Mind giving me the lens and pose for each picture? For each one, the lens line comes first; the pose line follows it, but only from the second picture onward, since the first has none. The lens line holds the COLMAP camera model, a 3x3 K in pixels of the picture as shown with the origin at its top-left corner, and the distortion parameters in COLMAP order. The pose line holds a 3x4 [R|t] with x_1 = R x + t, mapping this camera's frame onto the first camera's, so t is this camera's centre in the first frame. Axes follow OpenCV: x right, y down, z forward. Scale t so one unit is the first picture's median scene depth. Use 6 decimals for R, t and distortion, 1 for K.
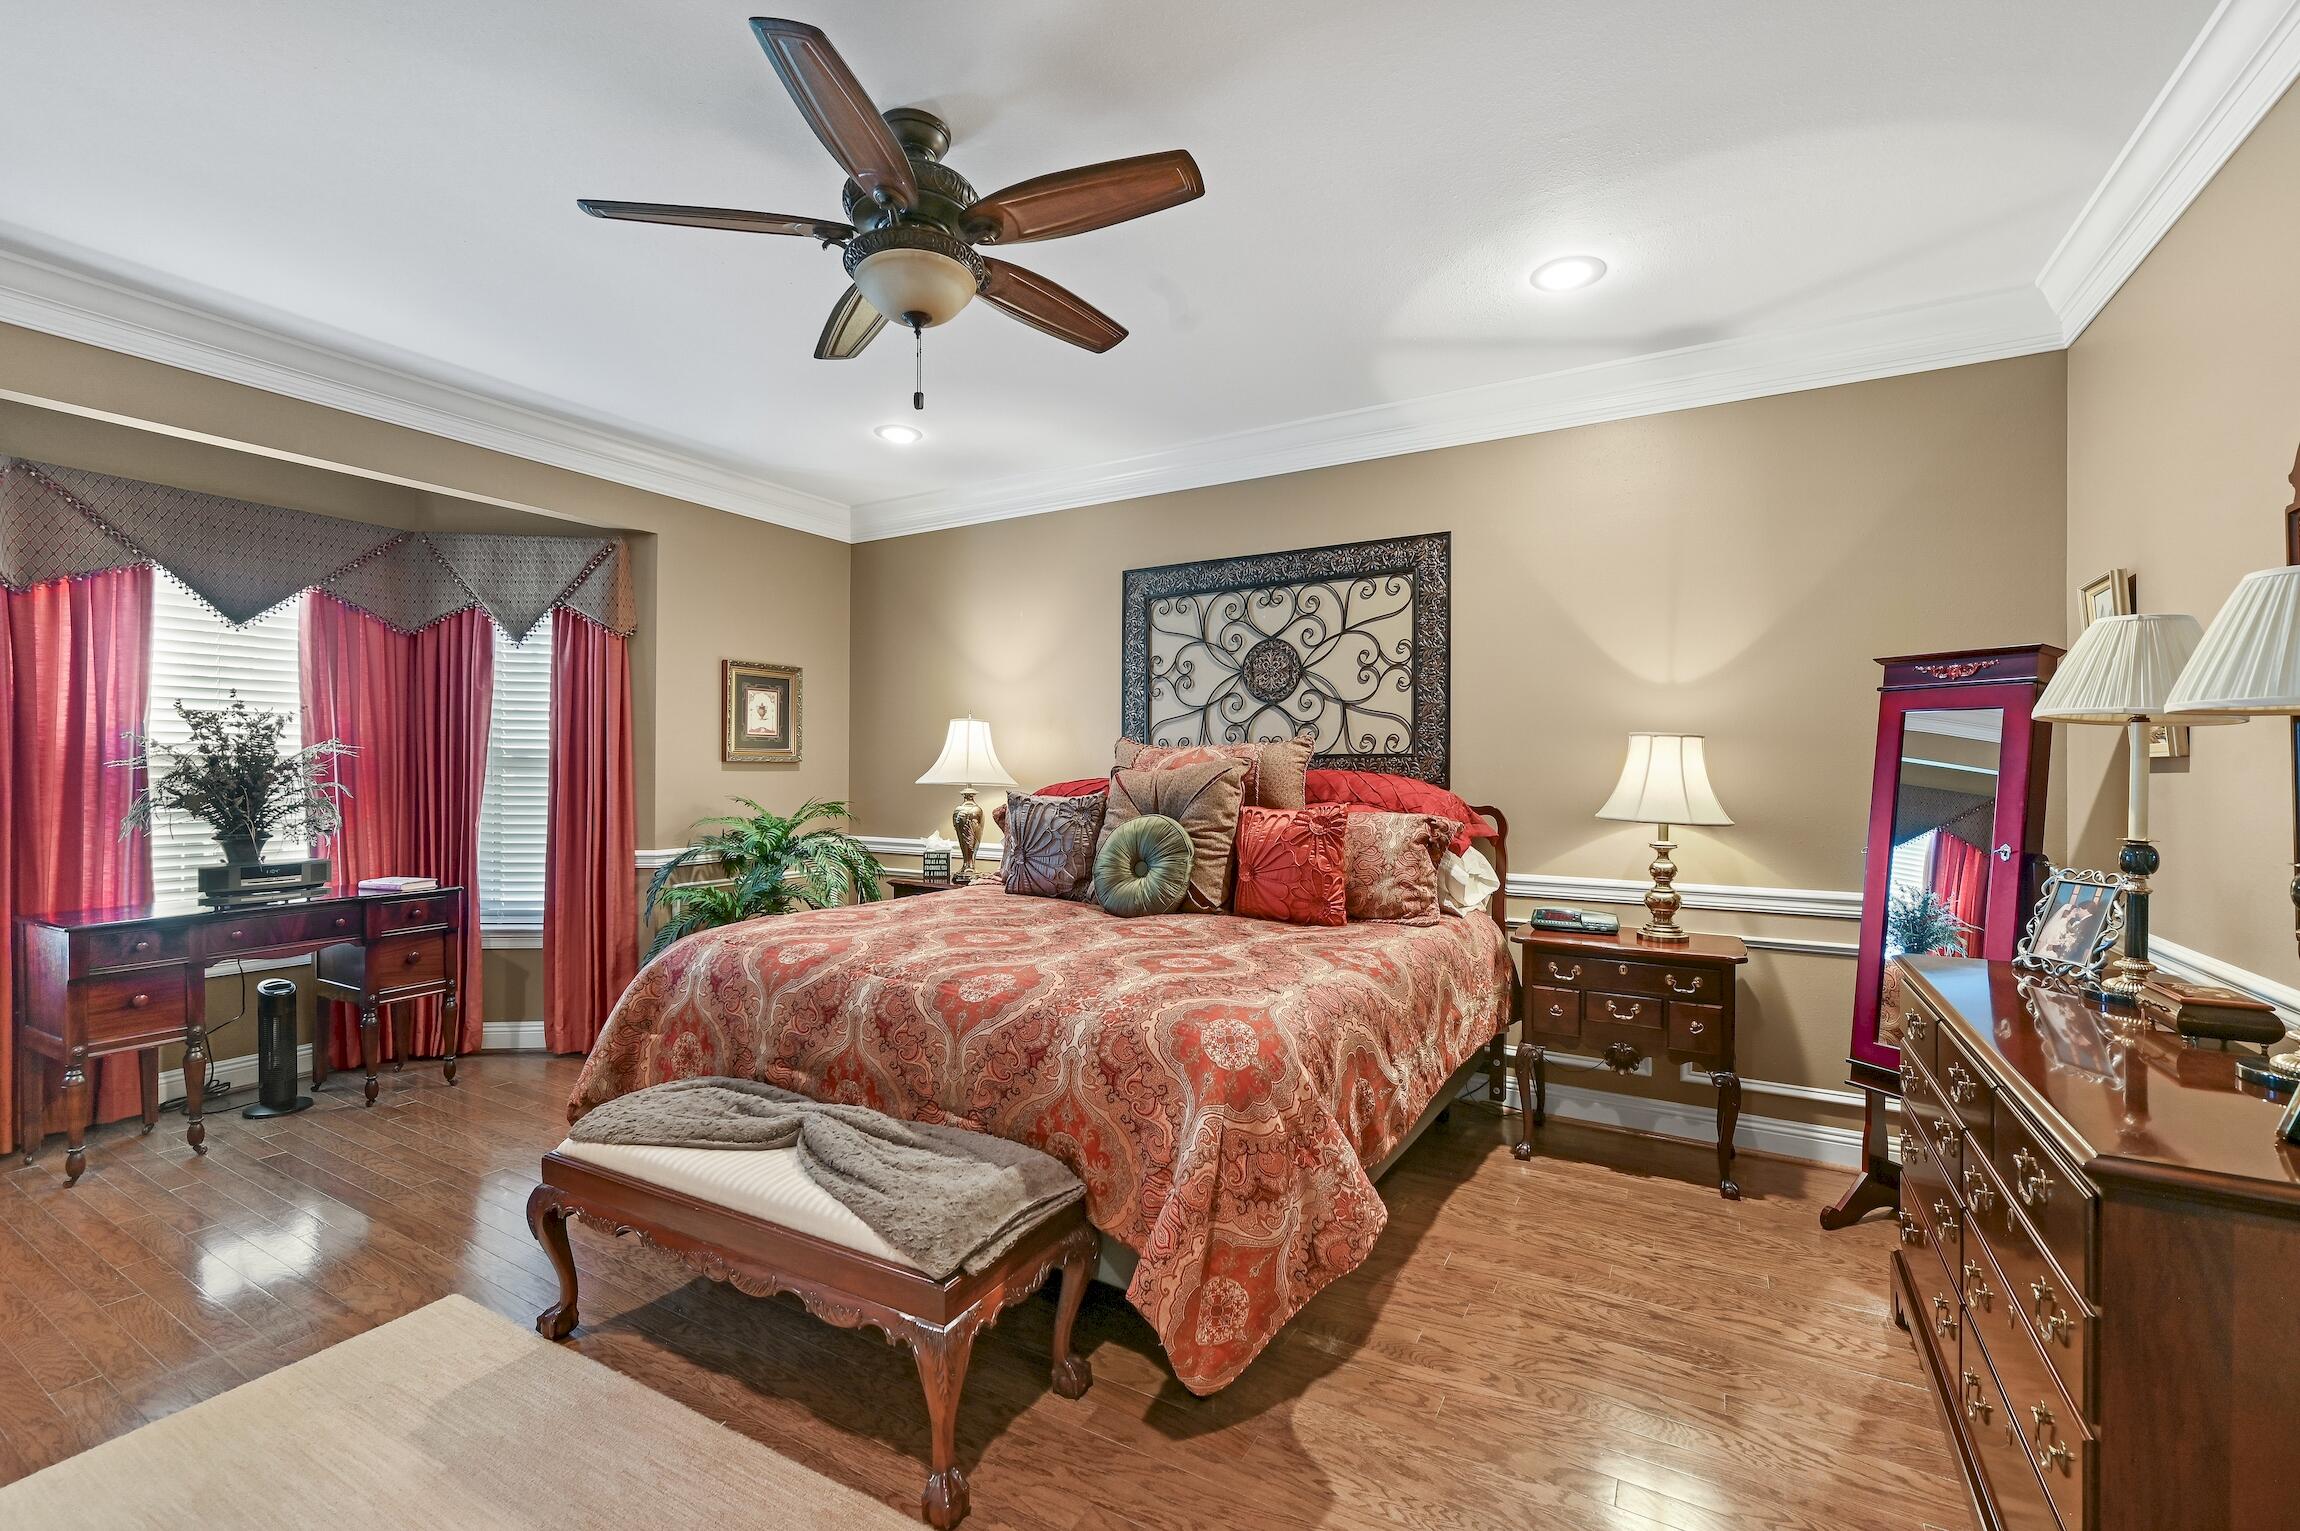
lens RADIAL K [[955.9, 0, 1155.4], [0, 955.9, 767.0], [0, 0, 1]] dist [0.001930, 0.000331]
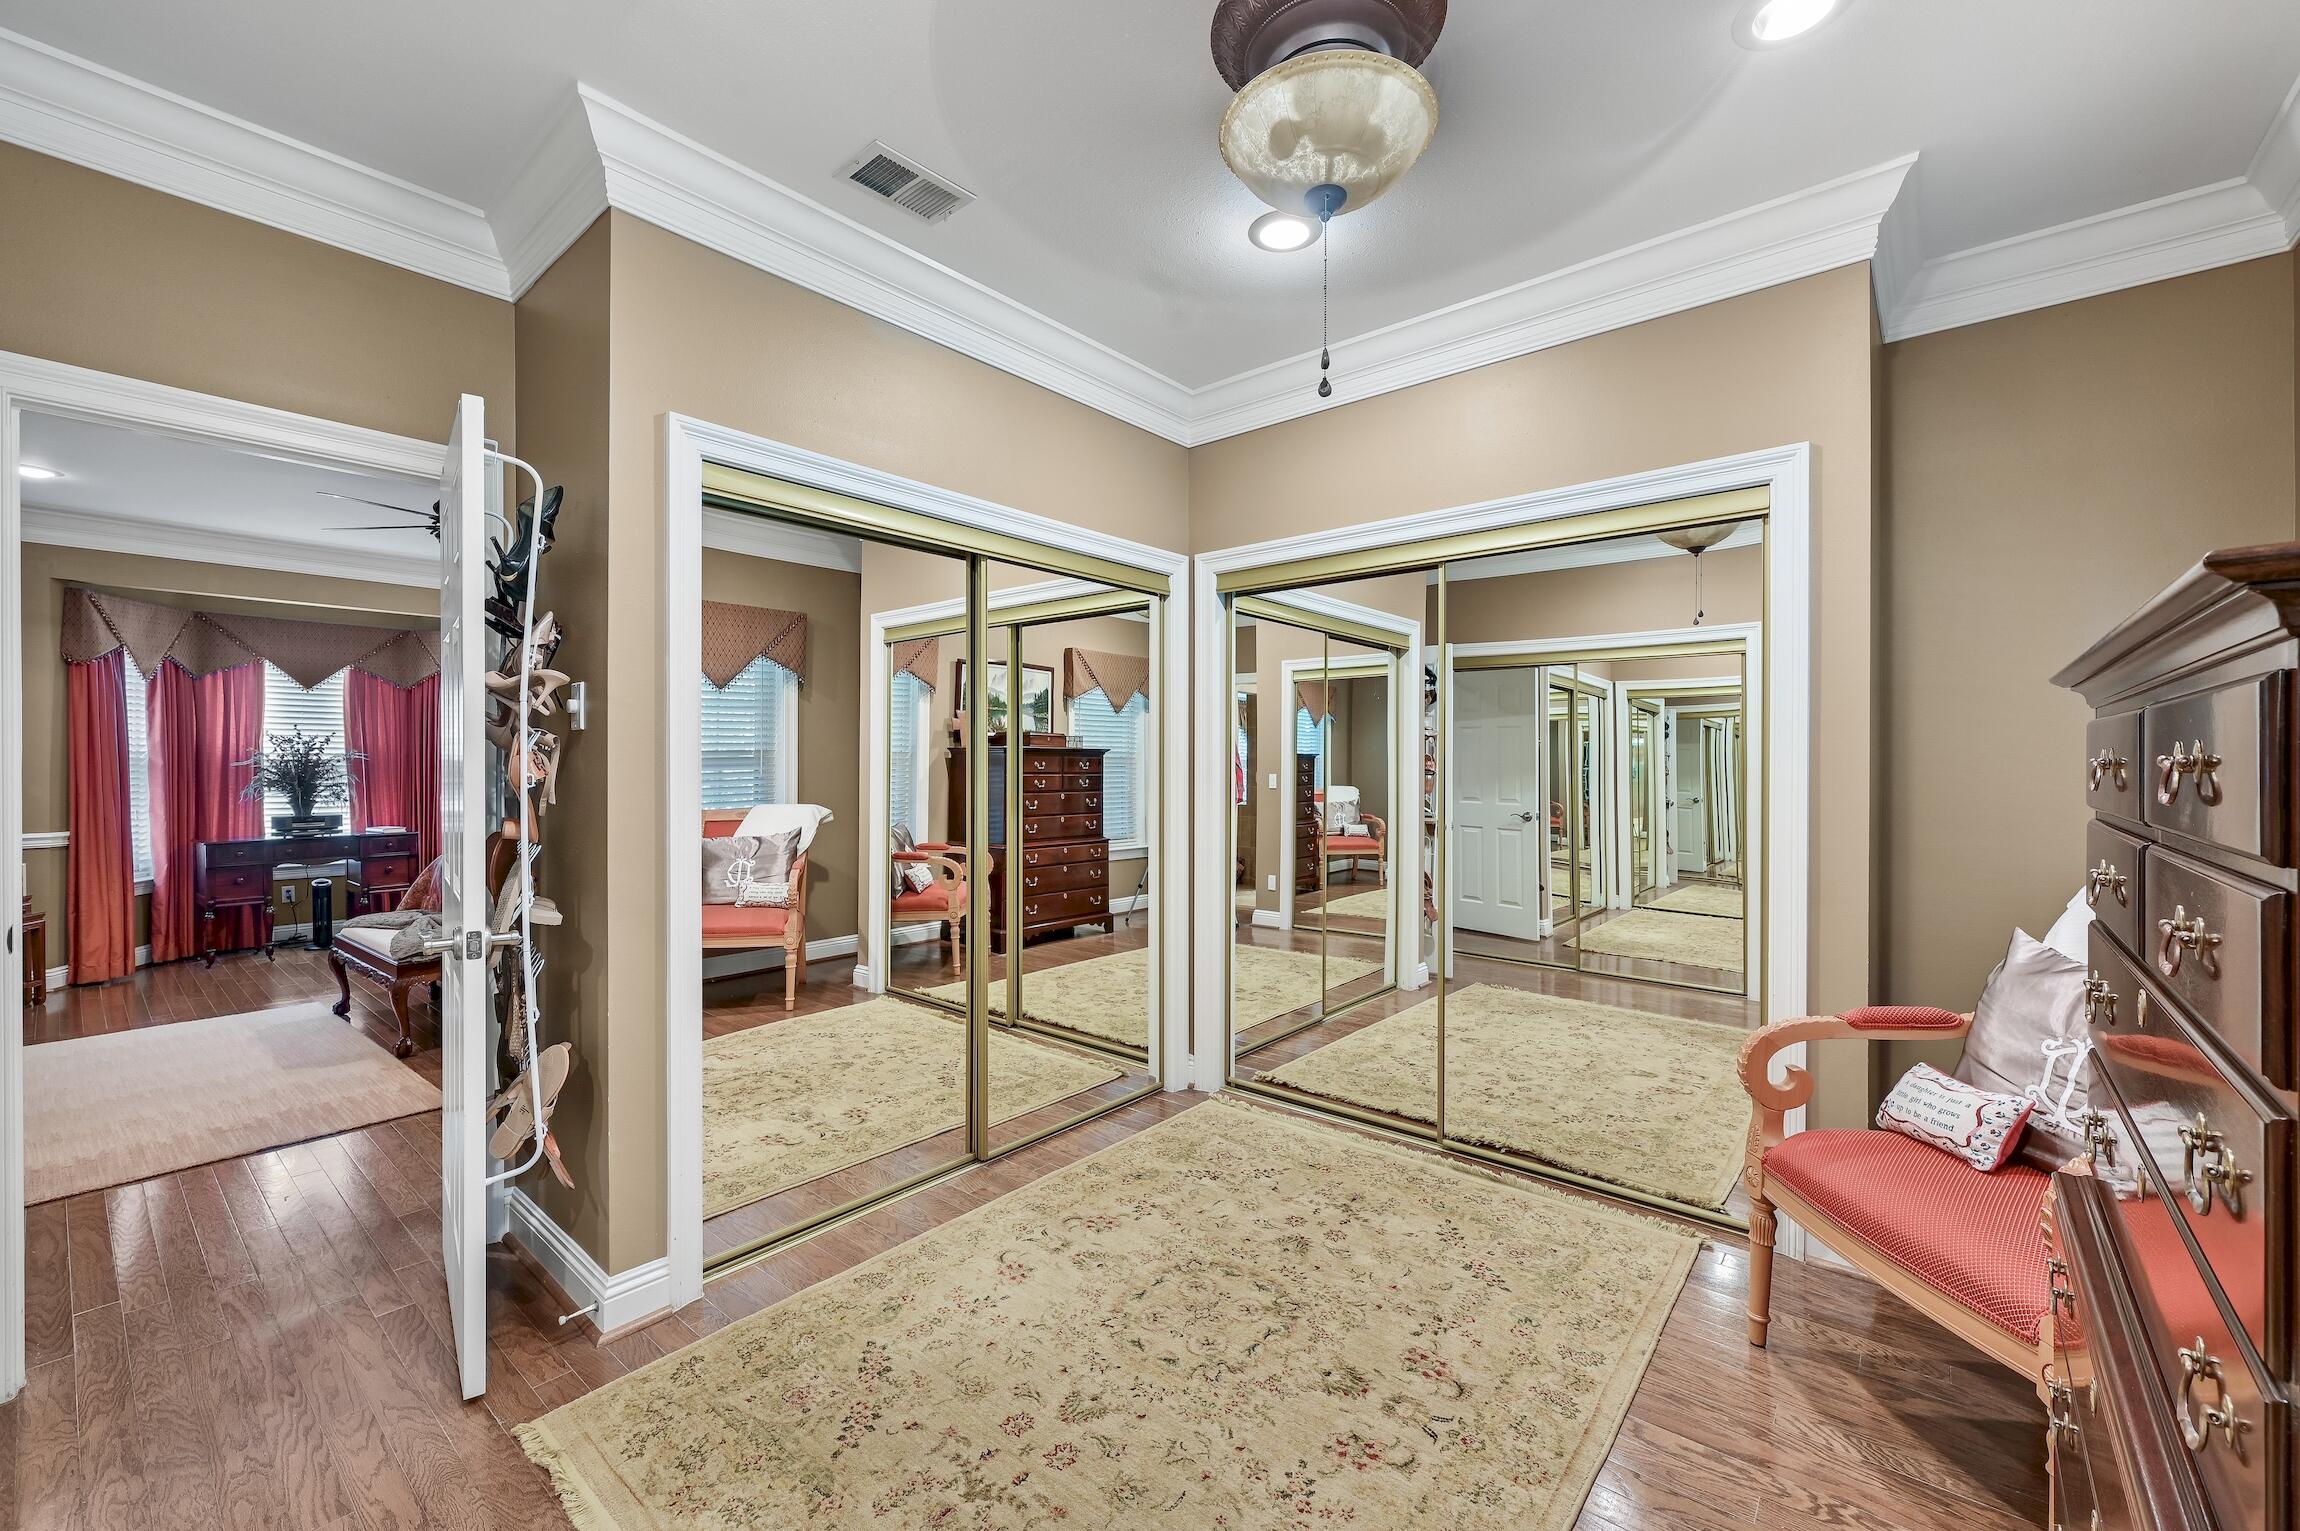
lens RADIAL K [[917.1, 0, 1148.6], [0, 917.1, 764.9], [0, 0, 1]] dist [0.004787, 0.000037]
pose [[0.984346, -0.001273, -0.176243, 0.991149], [0.001107, 0.999999, -0.001041, 0.003354], [0.176245, 0.000830, 0.984346, -0.486835]]
